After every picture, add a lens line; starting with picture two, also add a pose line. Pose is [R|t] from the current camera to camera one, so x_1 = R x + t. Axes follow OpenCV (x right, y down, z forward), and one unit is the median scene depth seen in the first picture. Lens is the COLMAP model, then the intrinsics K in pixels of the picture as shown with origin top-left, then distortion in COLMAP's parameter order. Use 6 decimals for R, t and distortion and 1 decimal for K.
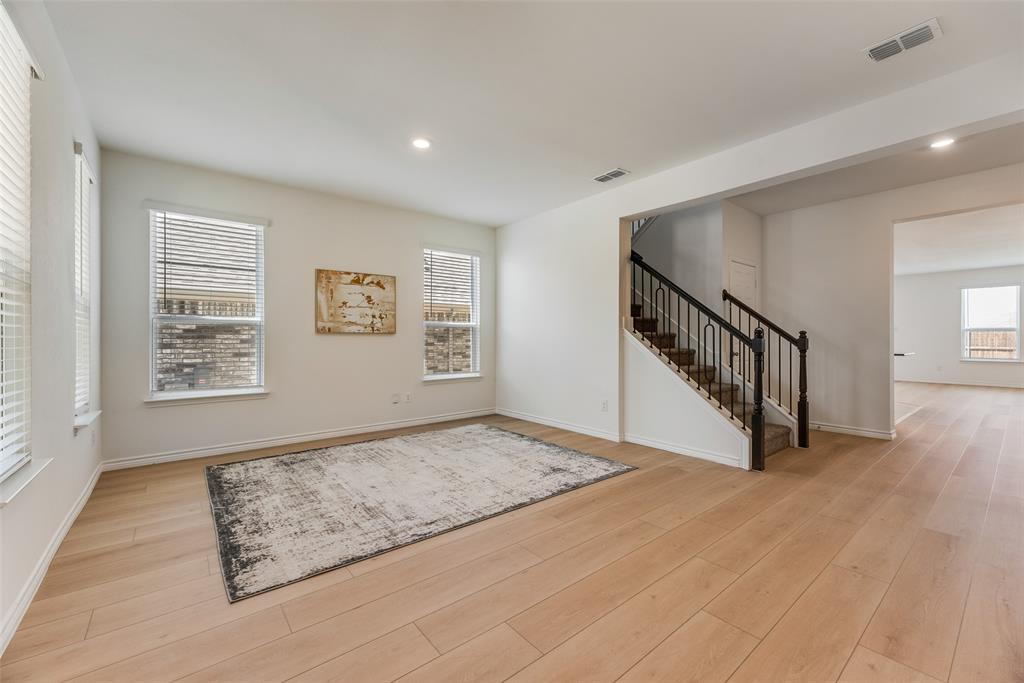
lens RADIAL K [[412.1, 0, 513.6], [0, 412.1, 342.8], [0, 0, 1]] dist [0.002483, 0.000310]
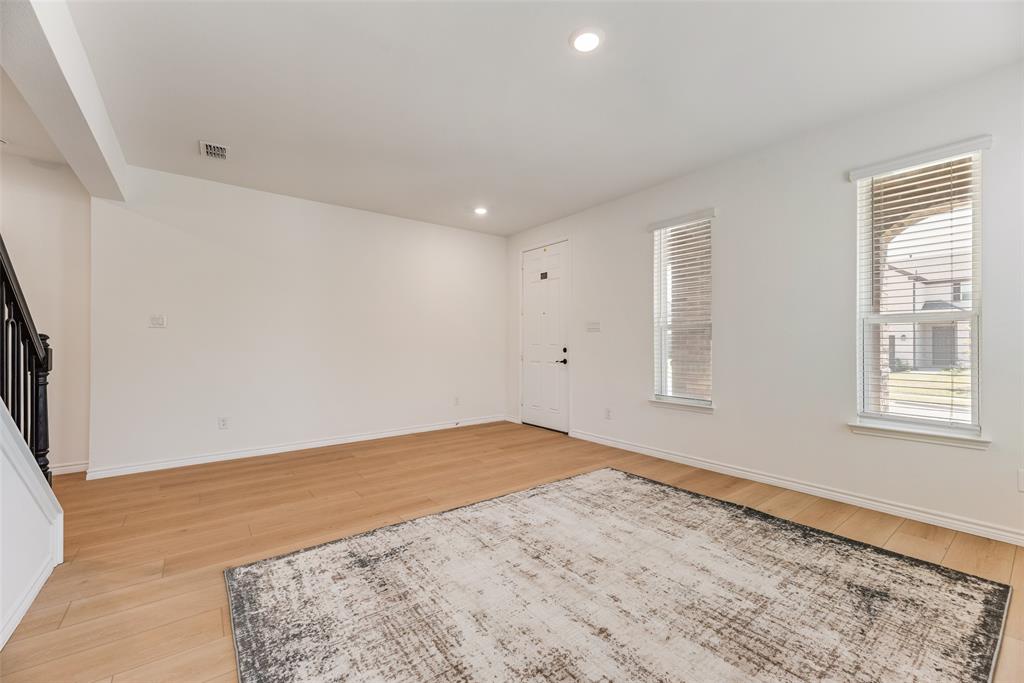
lens RADIAL K [[412.0, 0, 512.7], [0, 412.0, 346.2], [0, 0, 1]] dist [0.001801, -0.000141]
pose [[-0.999551, 0.002578, 0.029848, -0.140126], [0.002979, 0.999905, 0.013424, -0.022869], [-0.029811, 0.013506, -0.999464, 1.803655]]
